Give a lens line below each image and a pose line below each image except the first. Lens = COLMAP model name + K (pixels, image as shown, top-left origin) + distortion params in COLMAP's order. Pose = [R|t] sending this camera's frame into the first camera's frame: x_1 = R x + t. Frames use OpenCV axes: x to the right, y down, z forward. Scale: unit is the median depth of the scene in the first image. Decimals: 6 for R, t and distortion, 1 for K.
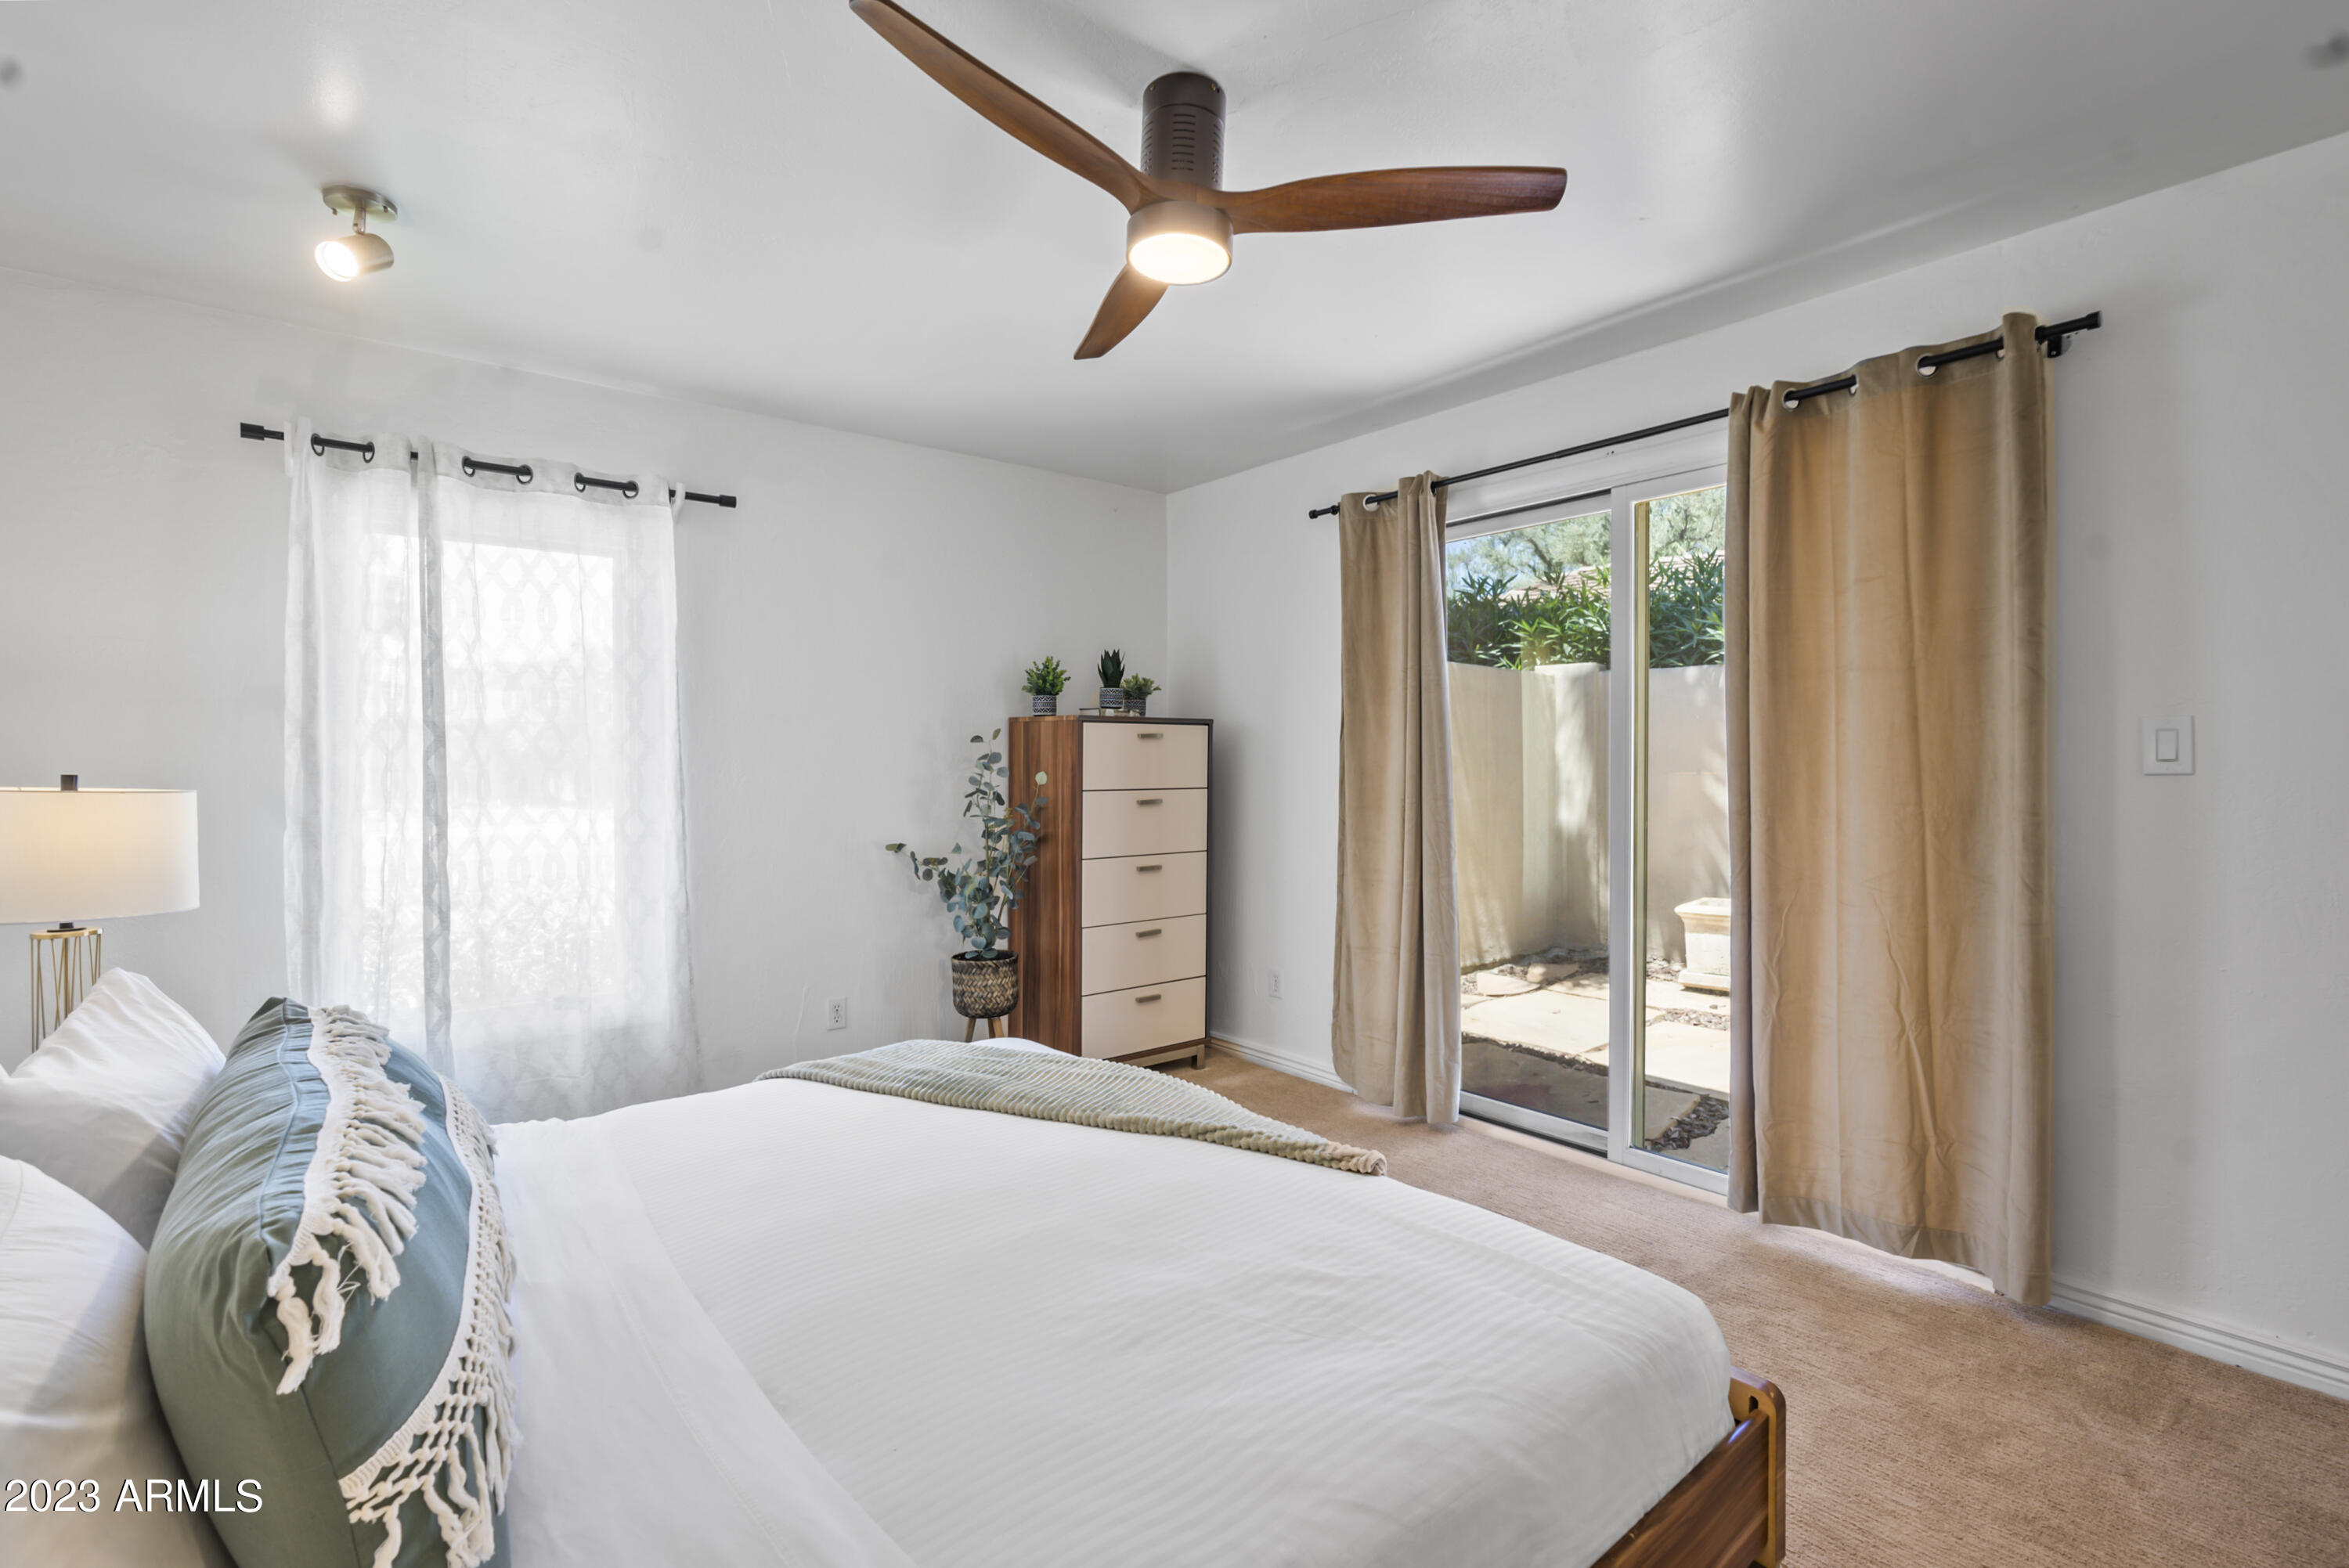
lens RADIAL K [[1067.5, 0, 1175.0], [0, 1067.5, 781.2], [0, 0, 1]] dist [0.001080, -0.000523]
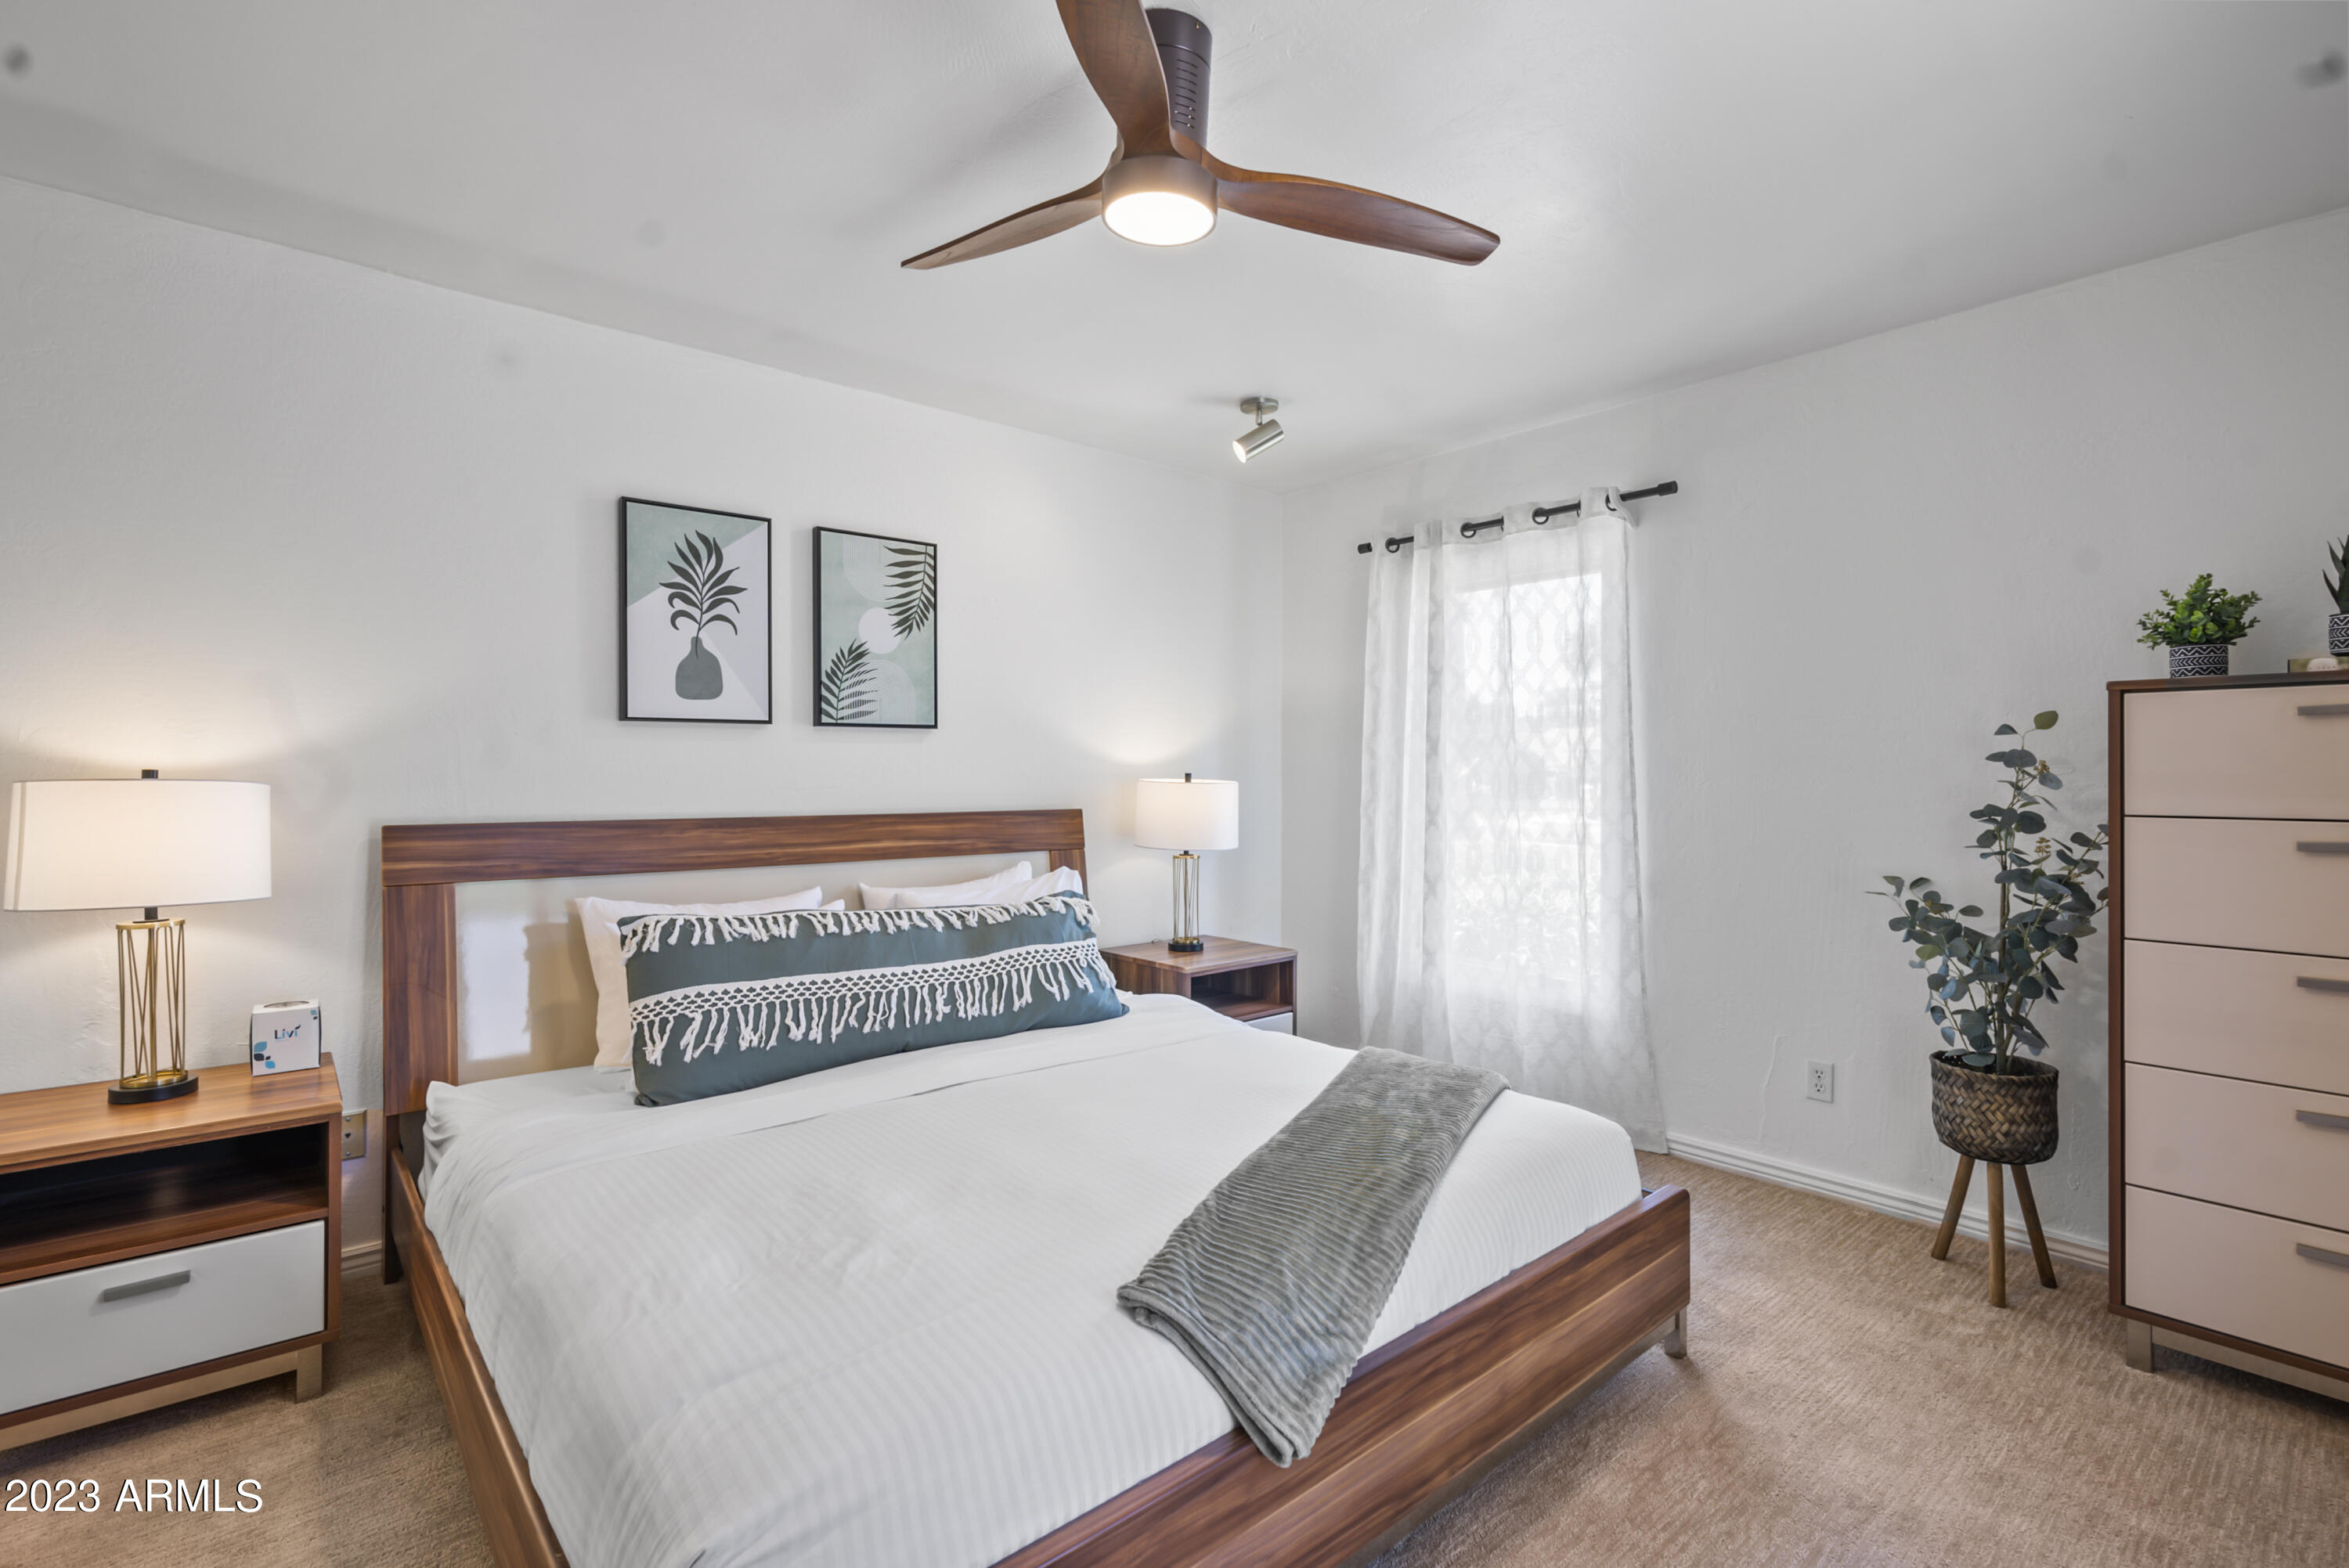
lens RADIAL K [[1067.5, 0, 1173.1], [0, 1067.5, 769.6], [0, 0, 1]] dist [0.001080, -0.000523]
pose [[0.013581, 0.005598, -0.999892, 0.555178], [-0.015924, 0.999859, 0.005382, -0.013992], [0.999781, 0.015849, 0.013668, 0.602589]]
